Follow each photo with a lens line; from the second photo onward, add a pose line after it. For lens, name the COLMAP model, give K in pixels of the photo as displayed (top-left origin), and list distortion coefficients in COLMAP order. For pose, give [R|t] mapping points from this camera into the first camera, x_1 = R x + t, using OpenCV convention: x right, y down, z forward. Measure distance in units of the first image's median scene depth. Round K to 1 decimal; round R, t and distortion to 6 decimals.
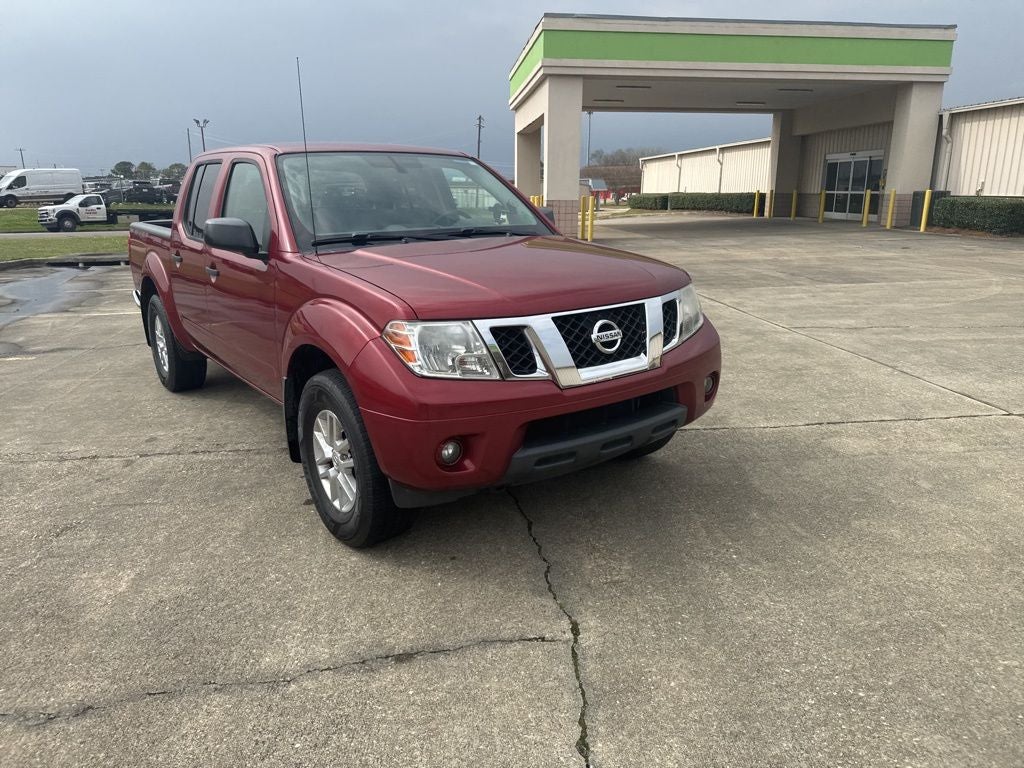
lens RADIAL K [[720.4, 0, 517.8], [0, 720.4, 384.2], [0, 0, 1]] dist [0.038735, -0.057802]
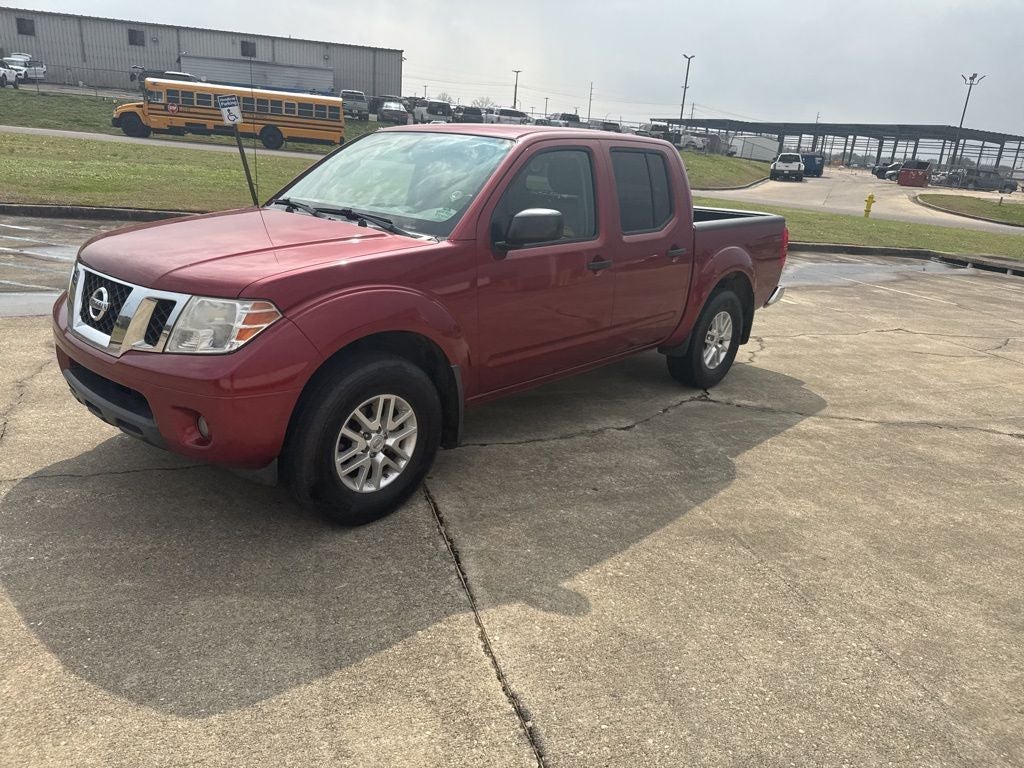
lens RADIAL K [[724.9, 0, 508.7], [0, 724.9, 381.8], [0, 0, 1]] dist [0.044221, -0.056370]
pose [[0.196224, 0.318548, -0.927374, 0.773030], [-0.318911, 0.915076, 0.246845, -0.254236], [0.927250, 0.247313, 0.281149, 0.788400]]
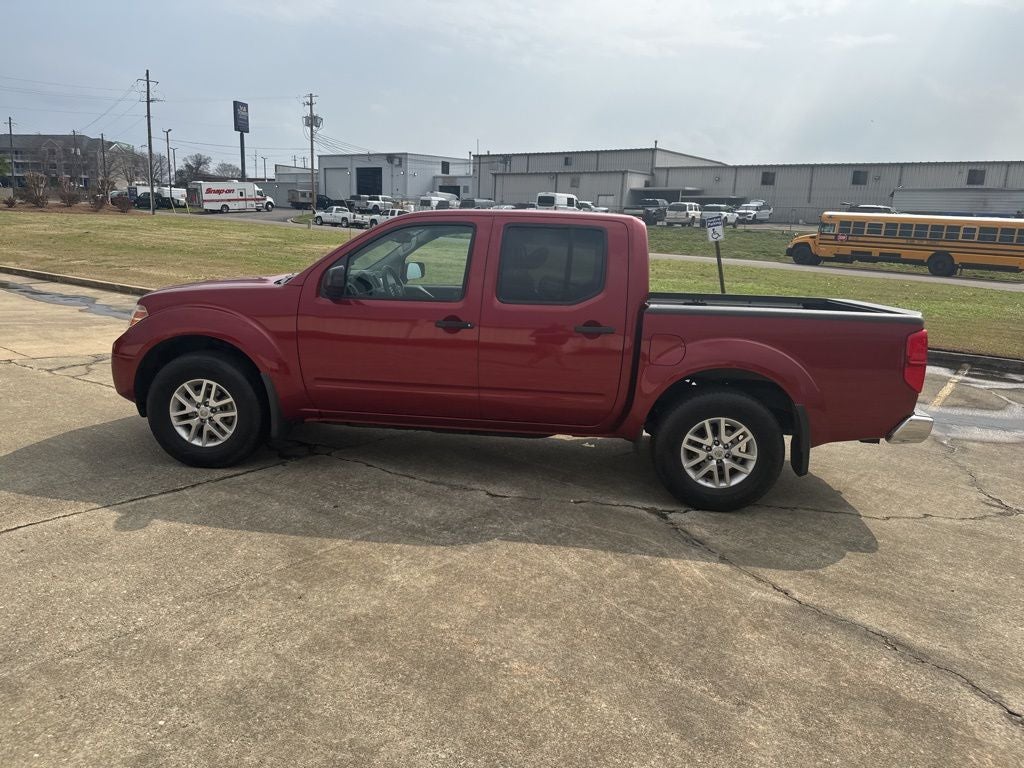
lens RADIAL K [[718.8, 0, 509.7], [0, 718.8, 391.1], [0, 0, 1]] dist [0.077942, -0.112088]
pose [[-0.672881, 0.128545, -0.728496, 0.583461], [-0.232148, 0.898344, 0.372941, -0.495728], [0.702380, 0.420064, -0.574638, 1.740993]]
